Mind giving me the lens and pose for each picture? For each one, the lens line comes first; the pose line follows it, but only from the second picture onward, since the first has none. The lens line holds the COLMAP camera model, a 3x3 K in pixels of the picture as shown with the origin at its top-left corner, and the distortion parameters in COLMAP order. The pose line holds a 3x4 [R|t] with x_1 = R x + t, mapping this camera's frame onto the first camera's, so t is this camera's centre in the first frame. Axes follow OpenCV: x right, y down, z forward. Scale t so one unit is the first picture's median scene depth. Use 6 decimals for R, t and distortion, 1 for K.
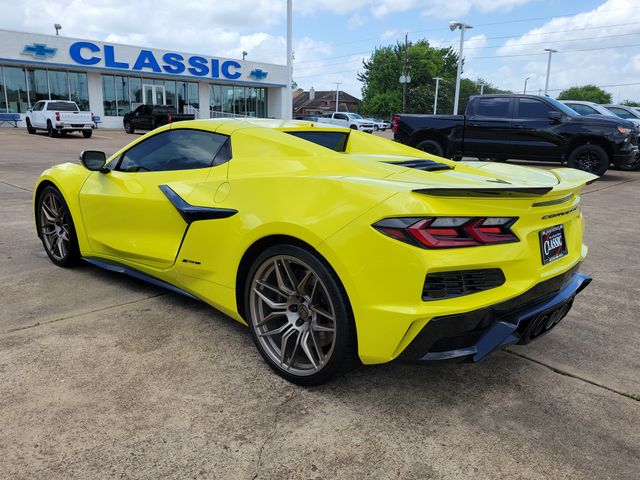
lens RADIAL K [[517.8, 0, 321.7], [0, 517.8, 230.6], [0, 0, 1]] dist [0.067071, -0.055405]
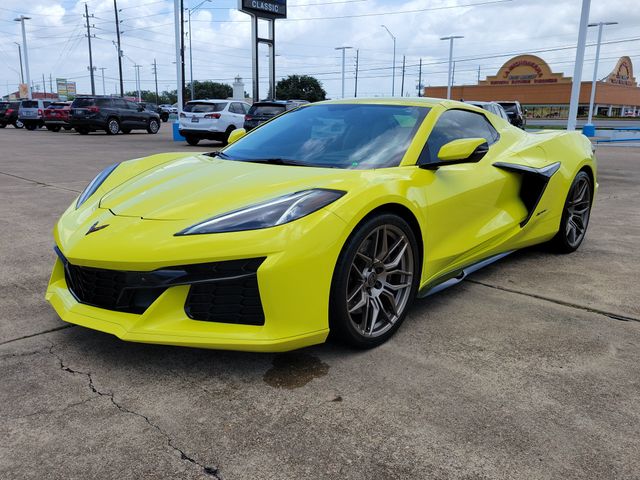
lens RADIAL K [[534.8, 0, 351.3], [0, 534.8, 239.3], [0, 0, 1]] dist [0.057749, -0.063605]
pose [[-0.020258, -0.247860, 0.968584, -0.155826], [0.189754, 0.950221, 0.247129, -0.029923], [-0.981623, 0.188799, 0.027783, 0.145872]]
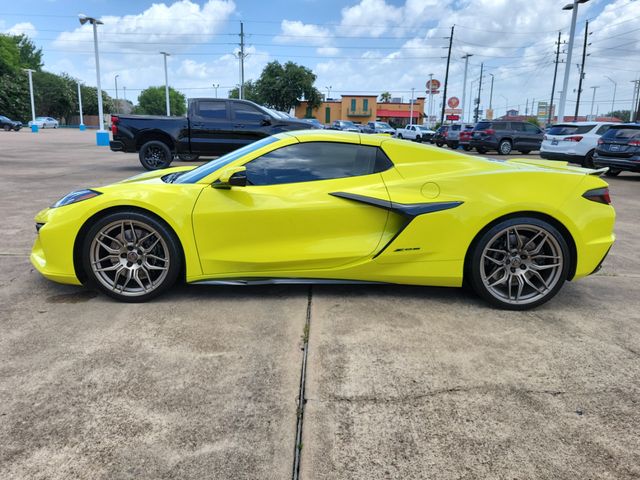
lens RADIAL K [[529.3, 0, 320.8], [0, 529.3, 214.8], [0, 0, 1]] dist [0.042663, -0.002355]
pose [[0.723023, -0.120533, 0.680227, -0.125514], [0.137935, 0.990022, 0.028815, -0.008636], [-0.676913, 0.072994, 0.732435, 0.021239]]
